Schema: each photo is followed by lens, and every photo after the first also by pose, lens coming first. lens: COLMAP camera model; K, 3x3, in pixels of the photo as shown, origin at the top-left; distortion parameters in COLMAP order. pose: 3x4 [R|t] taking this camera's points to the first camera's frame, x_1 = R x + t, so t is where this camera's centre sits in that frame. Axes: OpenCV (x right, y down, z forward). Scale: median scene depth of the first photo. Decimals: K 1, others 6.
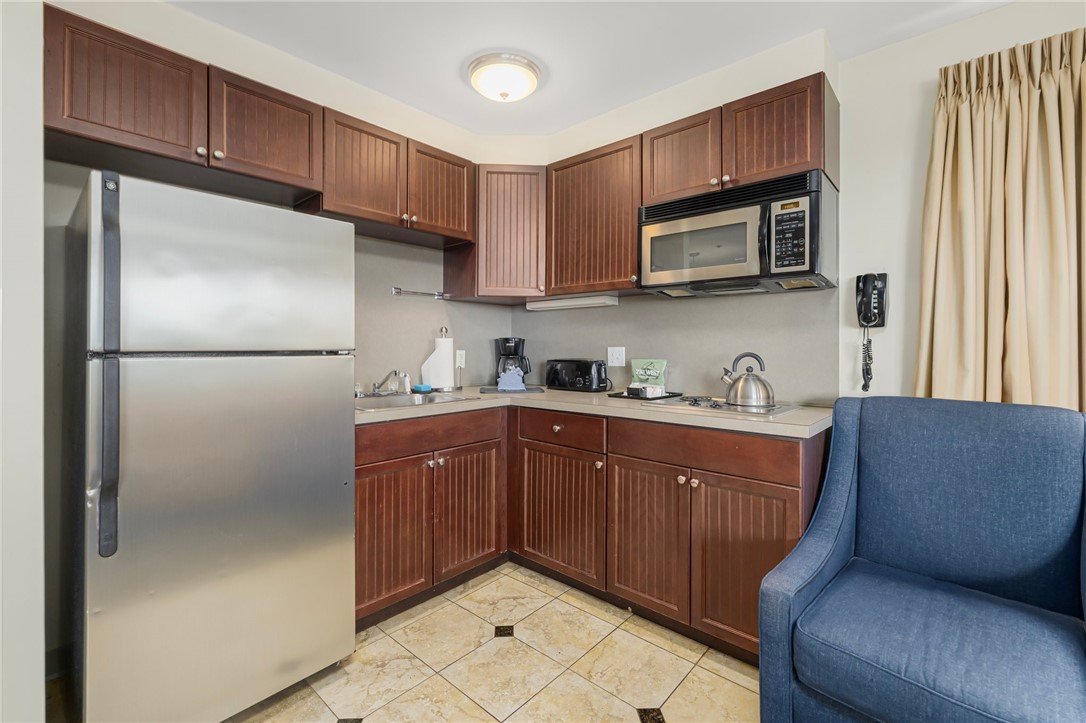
lens RADIAL K [[466.8, 0, 532.8], [0, 466.8, 343.9], [0, 0, 1]] dist [0.001608, 0.000281]
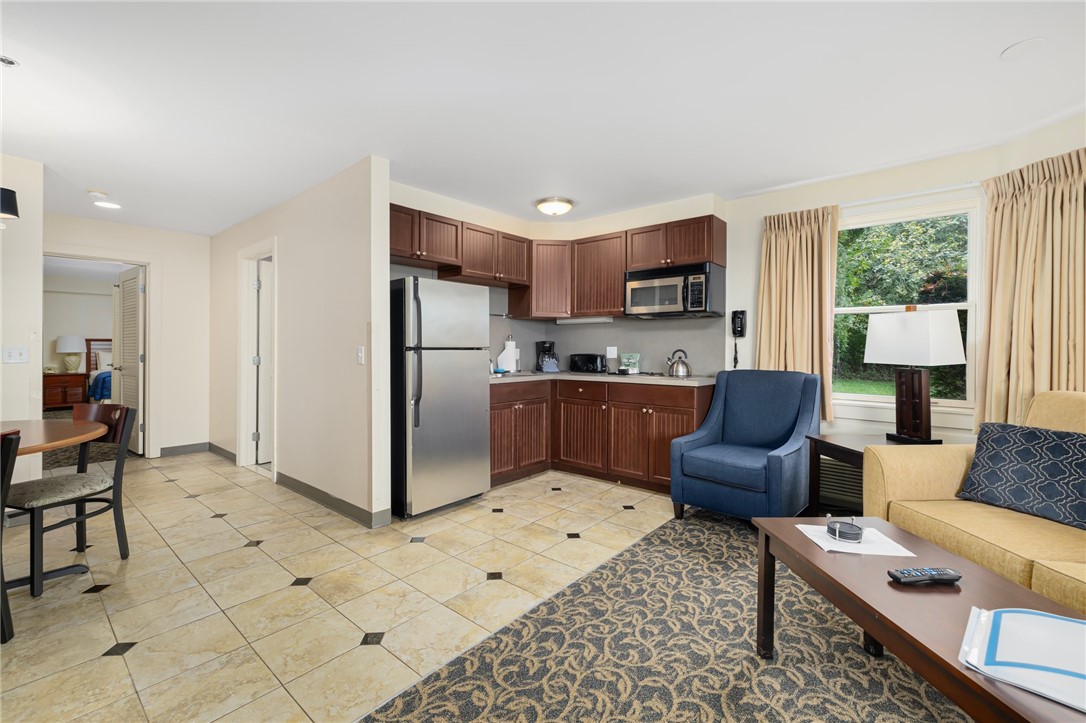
lens RADIAL K [[461.3, 0, 538.9], [0, 461.3, 350.7], [0, 0, 1]] dist [0.000915, 0.000285]
pose [[0.999465, 0.001092, 0.032683, -0.187580], [-0.001473, 0.999931, 0.011651, 0.002058], [-0.032668, -0.011693, 0.999398, -0.892157]]
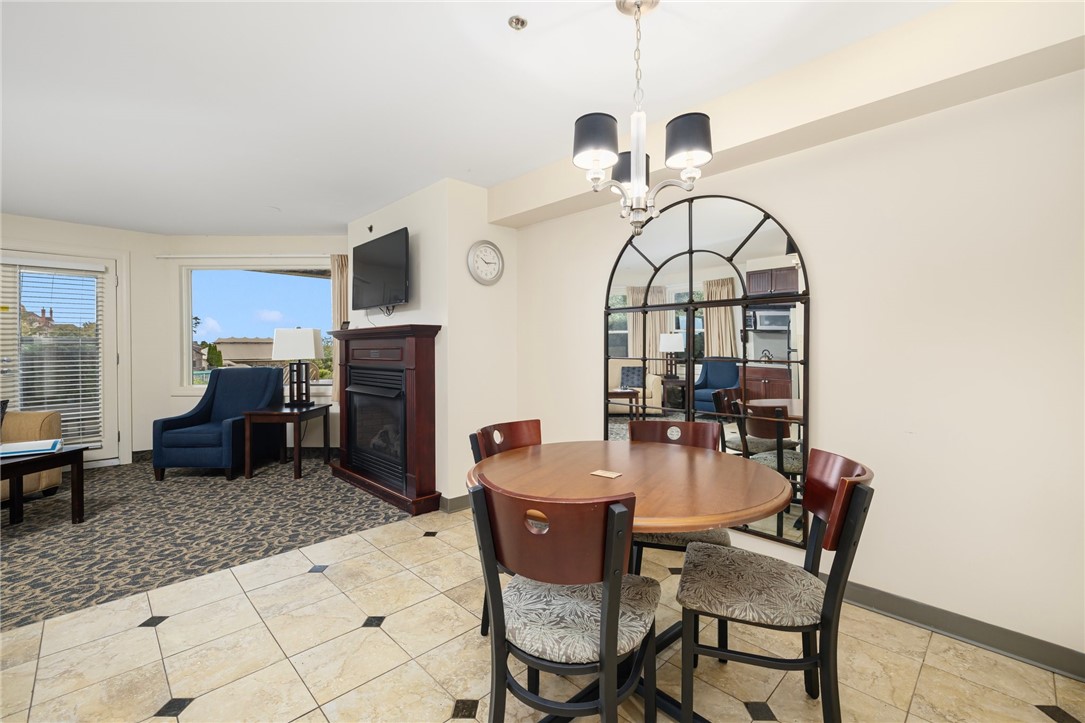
lens RADIAL K [[460.8, 0, 538.4], [0, 460.8, 350.7], [0, 0, 1]] dist [0.000915, 0.000285]
pose [[-0.998264, 0.000455, 0.058898, -1.327117], [0.000697, 0.999991, 0.004085, 0.004165], [-0.058896, 0.004119, -0.998256, 0.899944]]
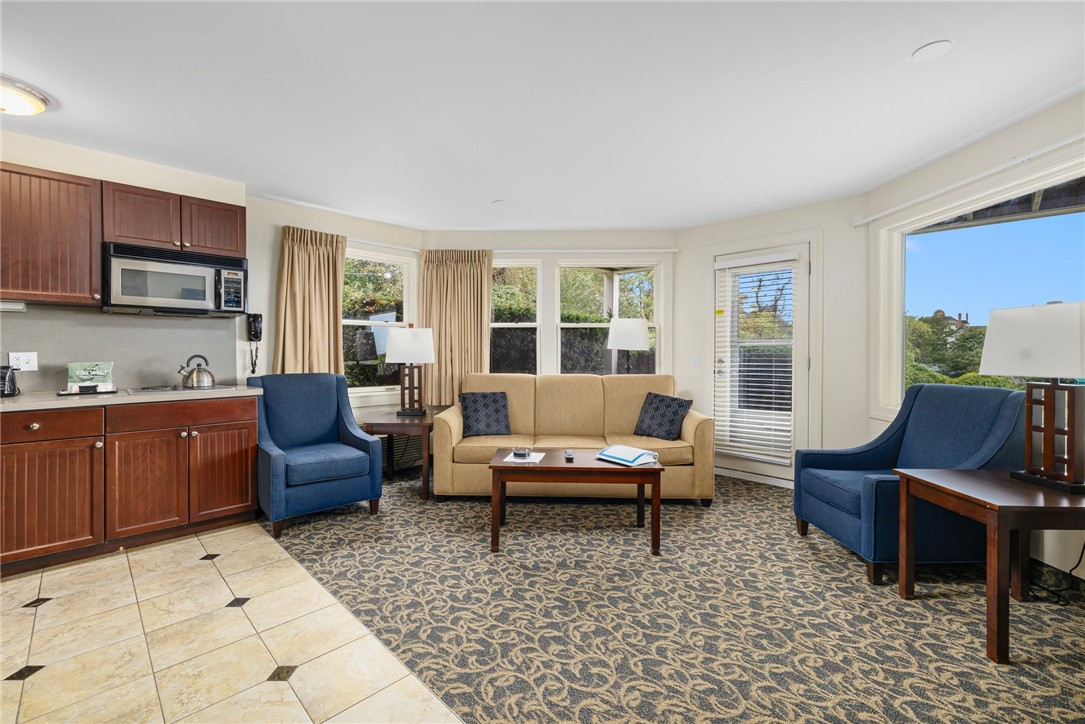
lens RADIAL K [[460.8, 0, 538.4], [0, 460.8, 351.2], [0, 0, 1]] dist [0.000915, 0.000285]
pose [[0.048378, -0.003776, 0.998822, -1.044890], [-0.001982, 0.999991, 0.003877, -0.002346], [-0.998827, -0.002167, 0.048370, -0.250907]]
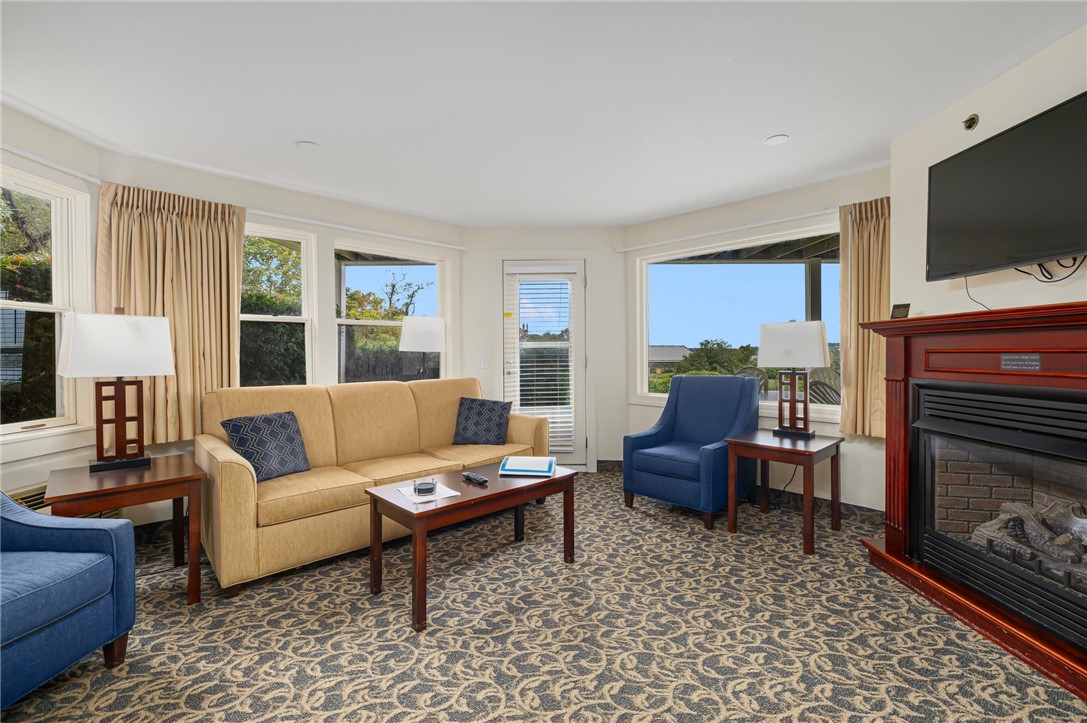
lens RADIAL K [[461.7, 0, 539.4], [0, 461.7, 350.7], [0, 0, 1]] dist [0.000915, 0.000285]
pose [[-0.663603, 0.003456, 0.748077, -0.623846], [0.002974, 0.999994, -0.001981, -0.000649], [-0.748079, 0.000910, -0.663609, 0.379647]]
